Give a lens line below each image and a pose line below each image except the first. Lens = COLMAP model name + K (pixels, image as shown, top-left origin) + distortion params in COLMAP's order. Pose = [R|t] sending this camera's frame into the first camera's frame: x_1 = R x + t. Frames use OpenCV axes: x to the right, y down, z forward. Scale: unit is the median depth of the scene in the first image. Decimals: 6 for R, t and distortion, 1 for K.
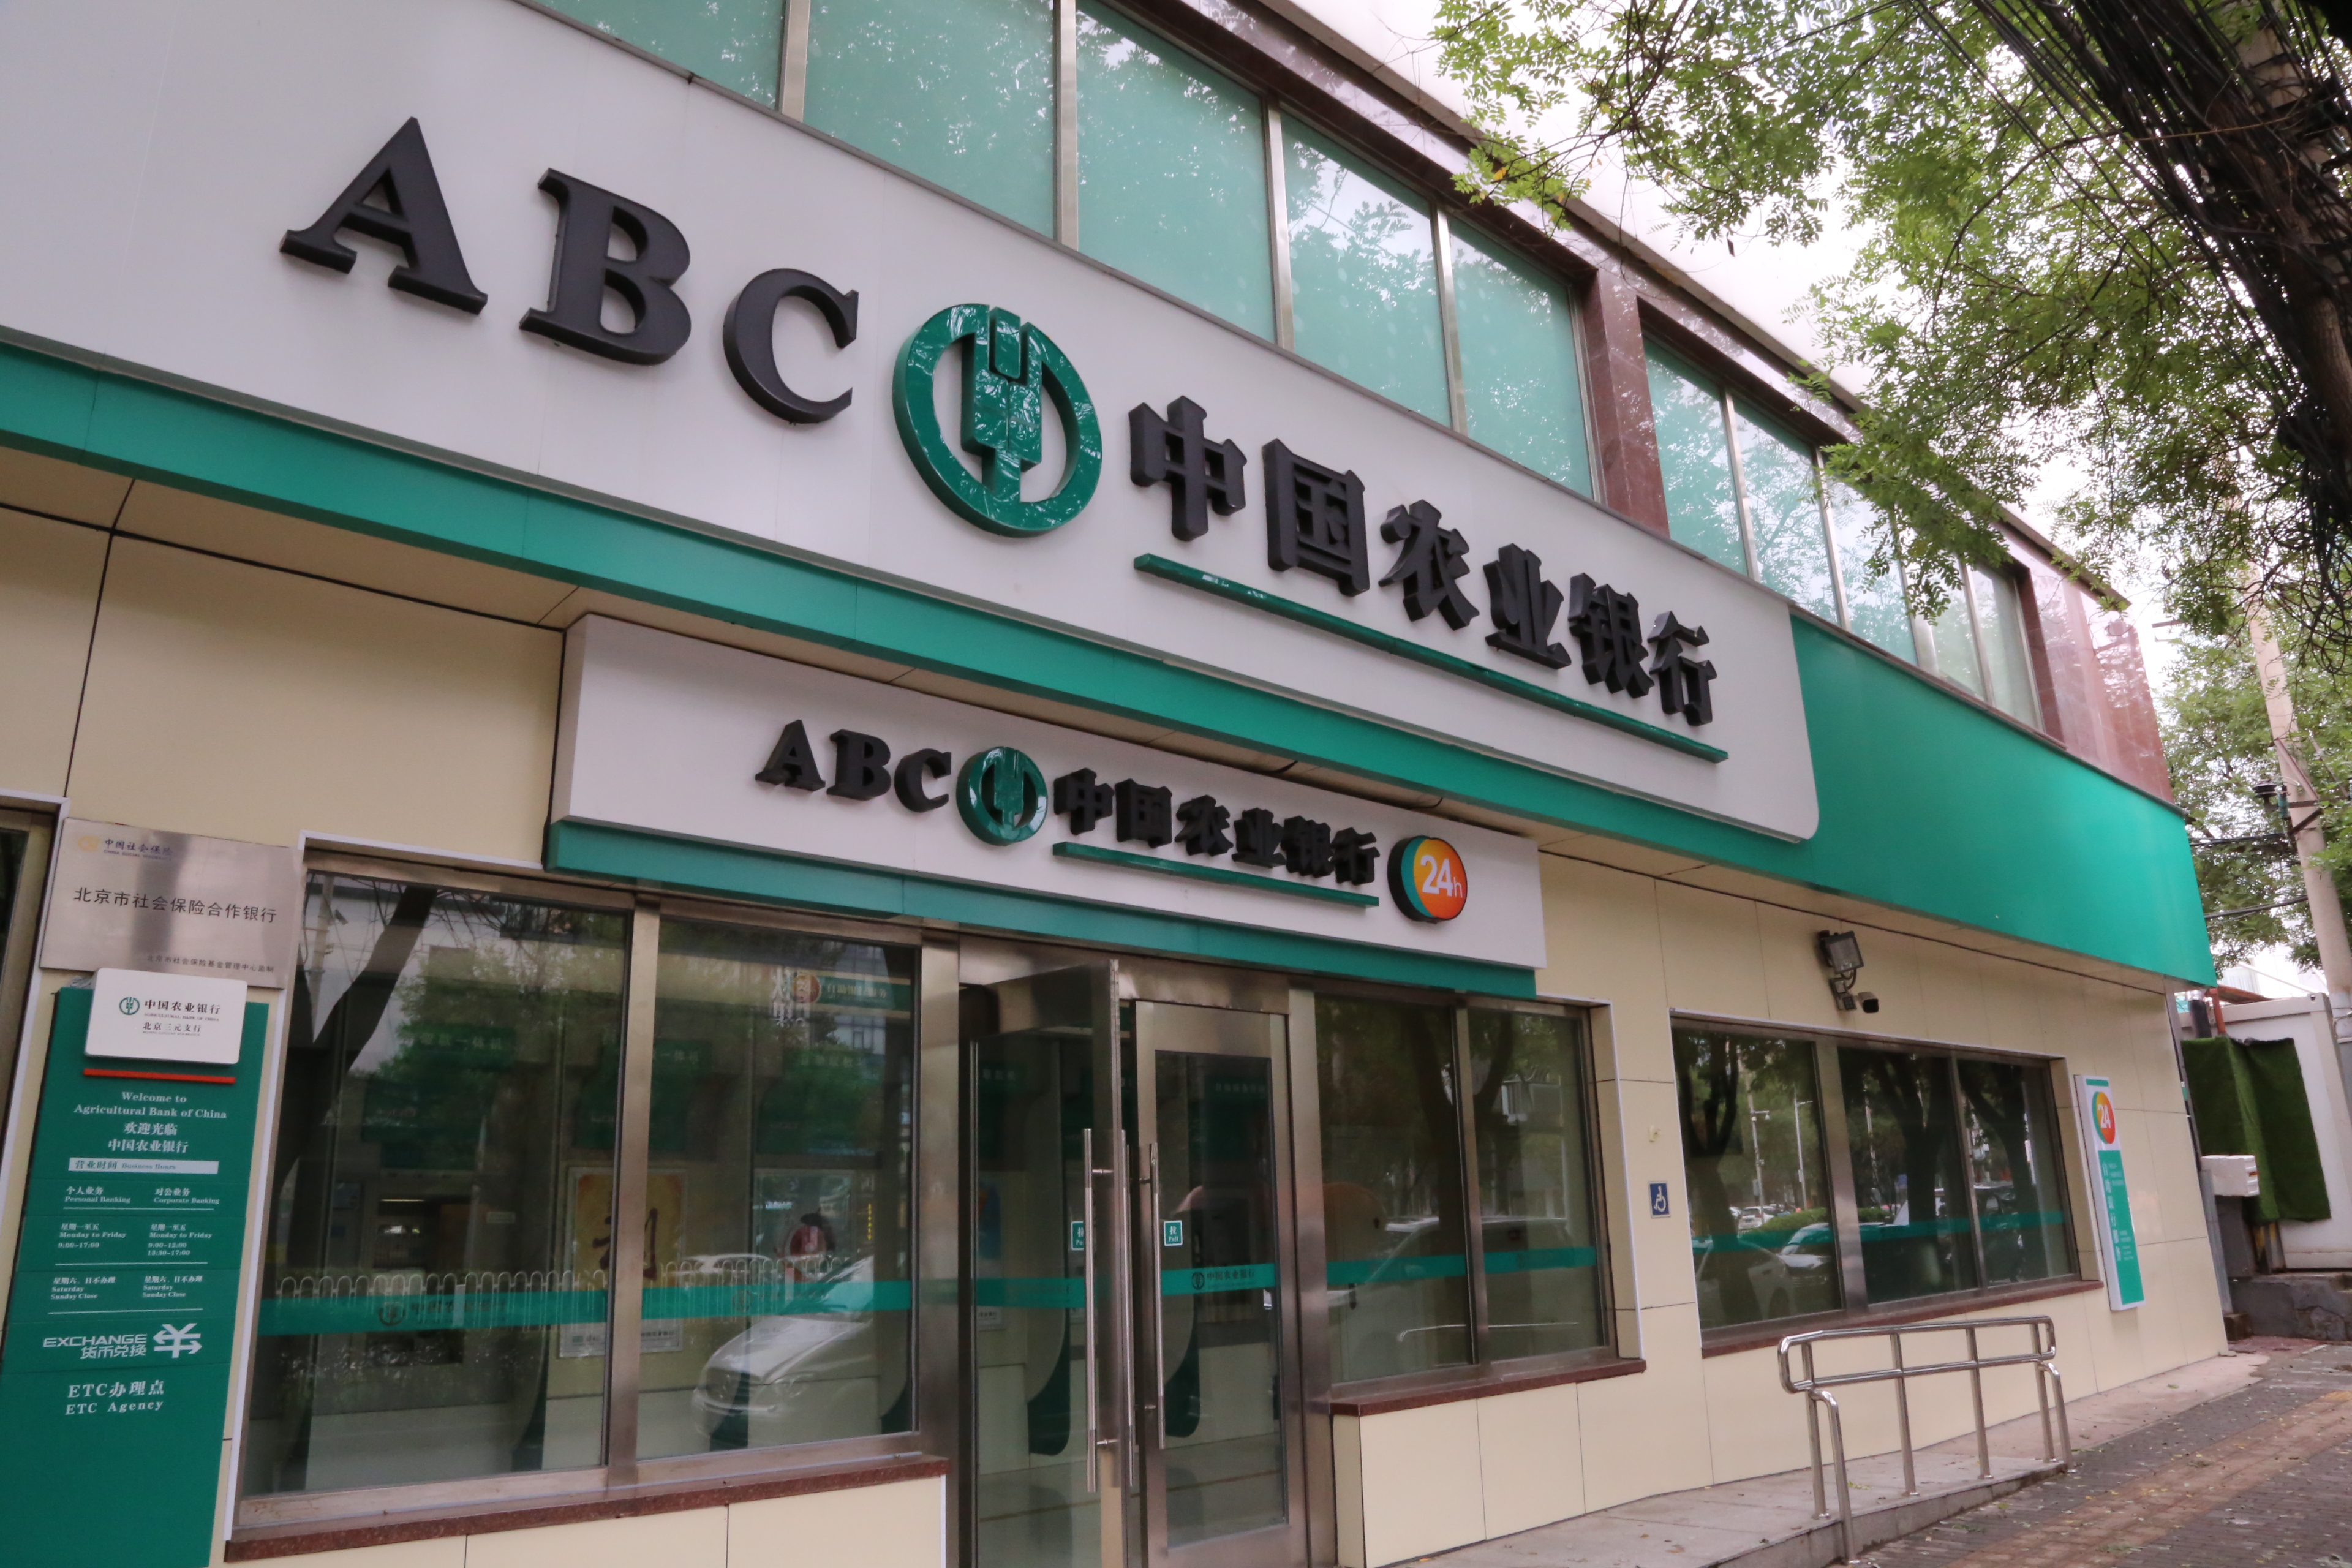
lens RADIAL K [[1579.2, 0, 1178.9], [0, 1579.2, 770.5], [0, 0, 1]] dist [-0.146153, 0.066768]
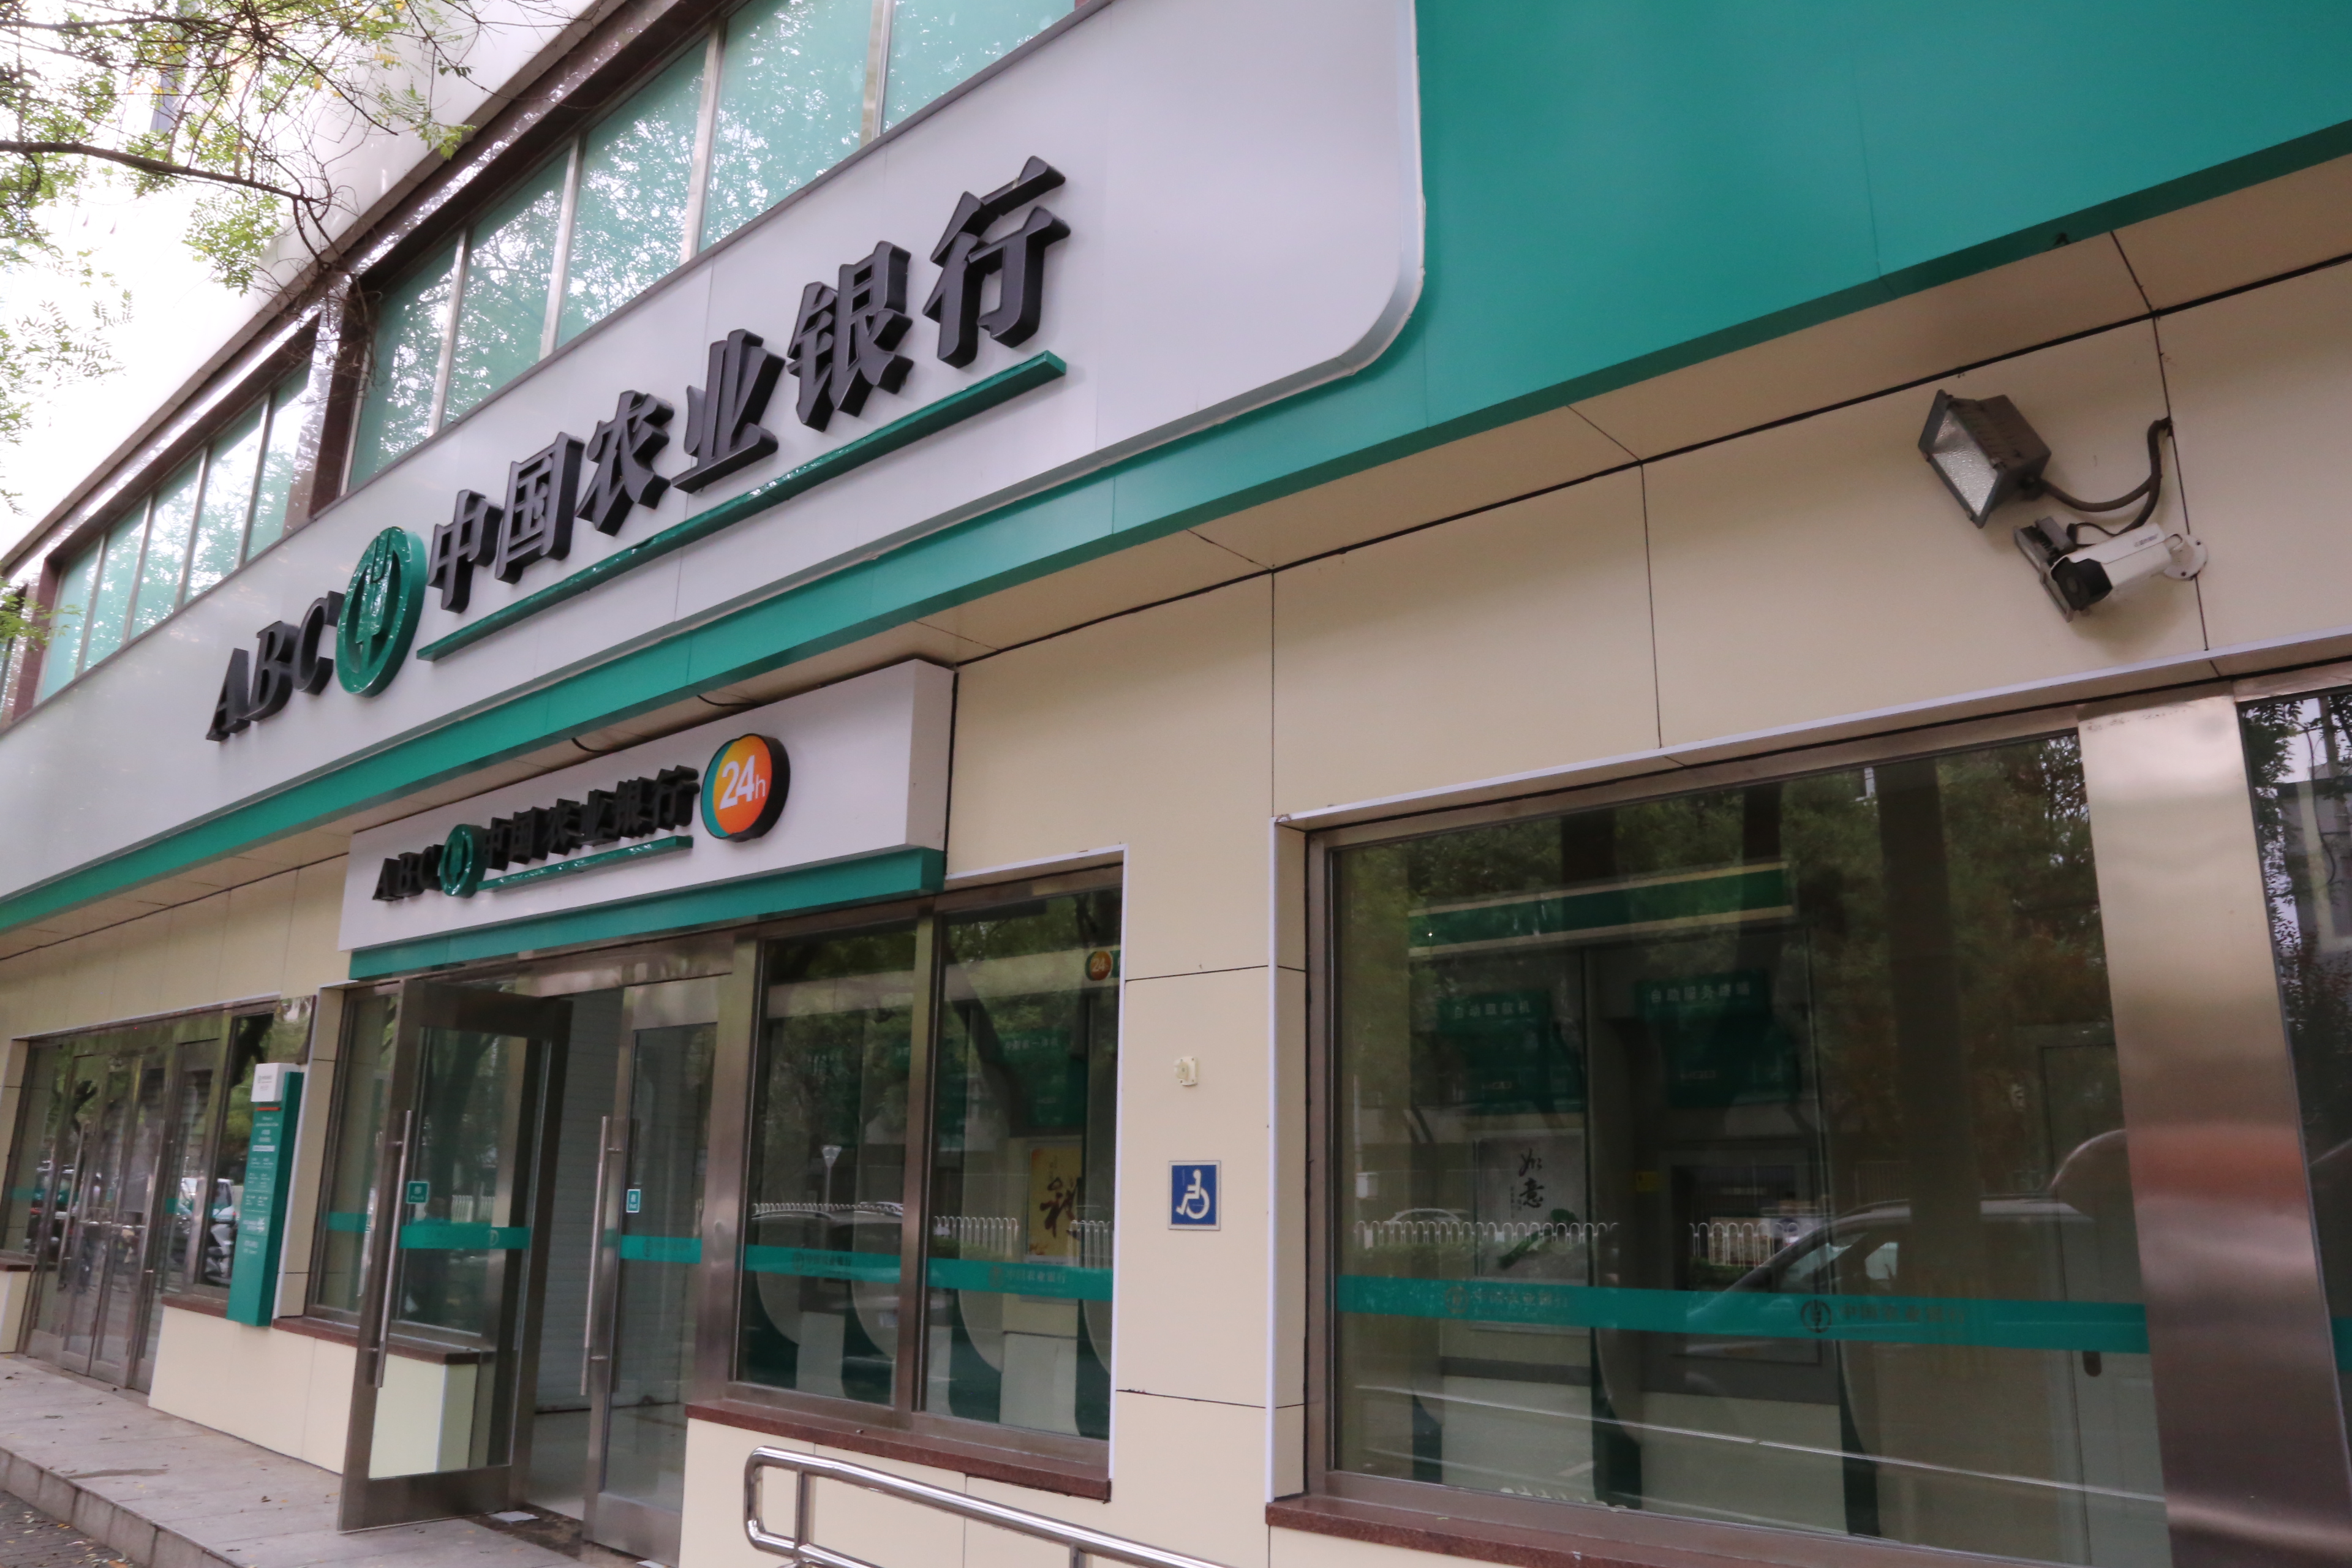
lens RADIAL K [[1575.0, 0, 1176.0], [0, 1575.0, 784.0], [0, 0, 1]] dist [-0.146159, 0.066564]
pose [[0.151805, -0.224527, -0.962571, 0.999827], [0.267983, 0.946730, -0.178568, 0.279438], [0.951389, -0.230845, 0.203888, 1.075244]]
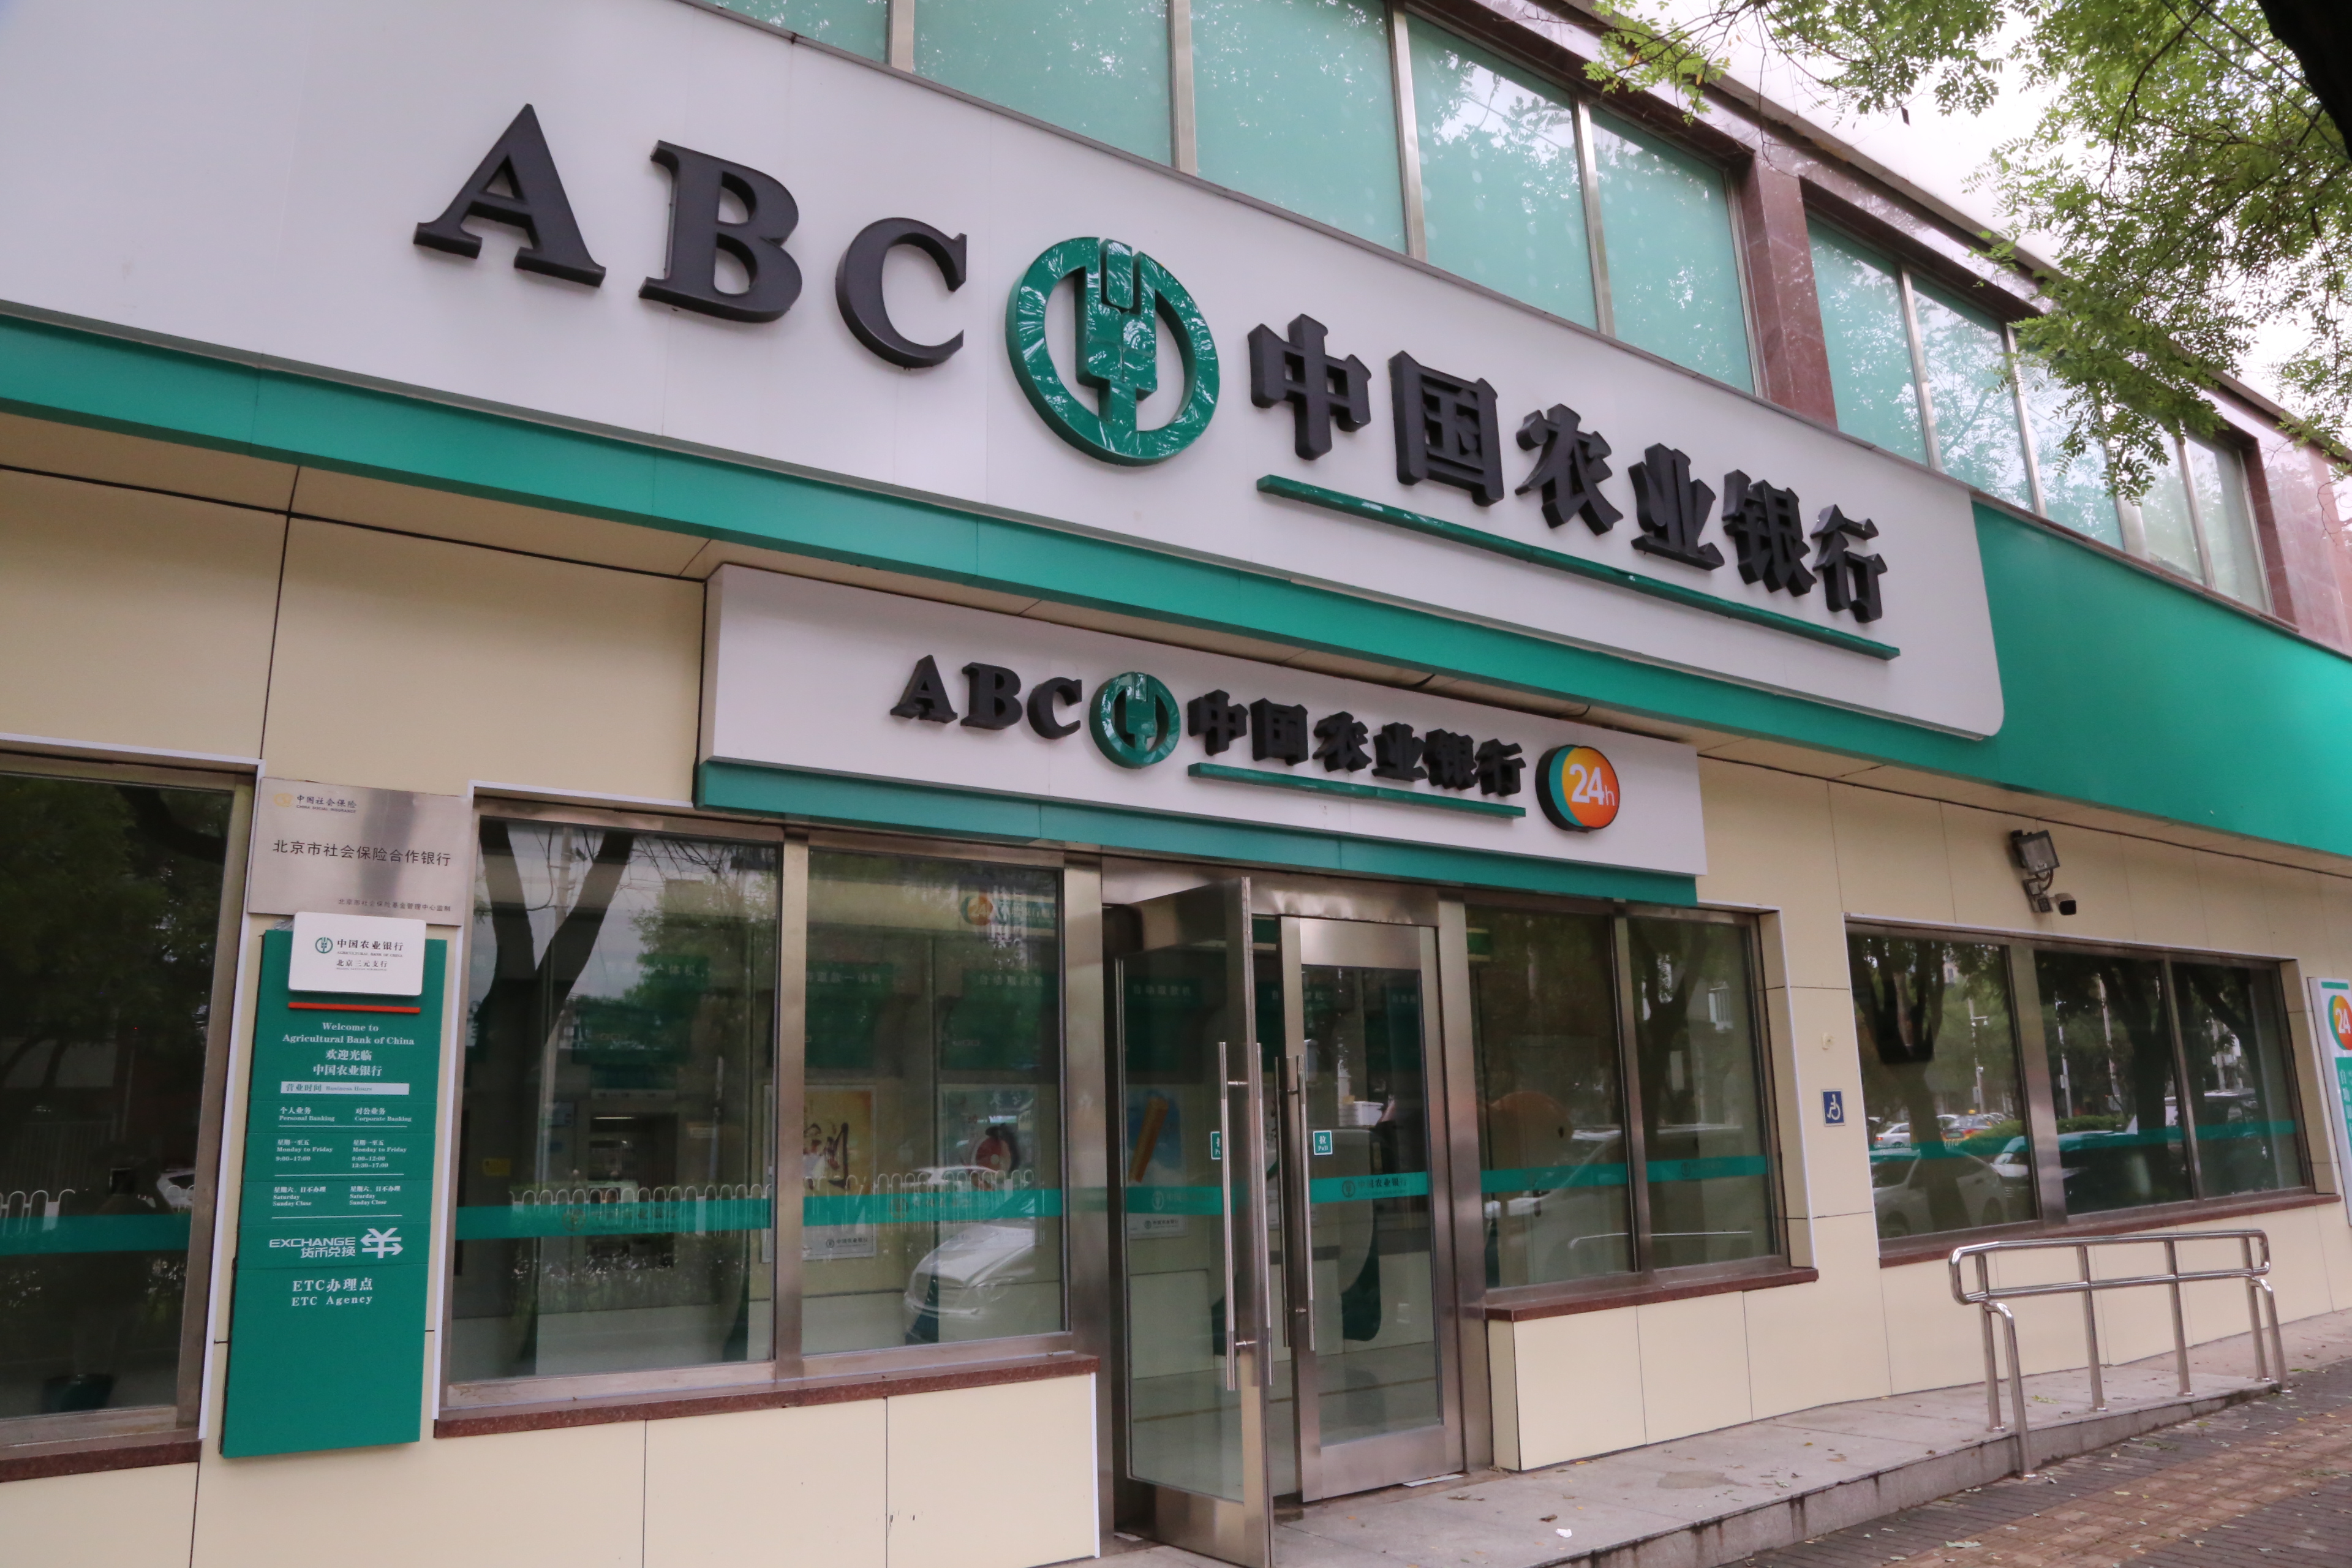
lens RADIAL K [[1575.0, 0, 1176.0], [0, 1575.0, 784.0], [0, 0, 1]] dist [-0.146159, 0.066564]
pose [[0.989545, -0.030064, -0.141059, 0.047382], [0.038785, 0.997475, 0.059490, -0.002037], [0.138914, -0.064339, 0.988212, -0.008211]]
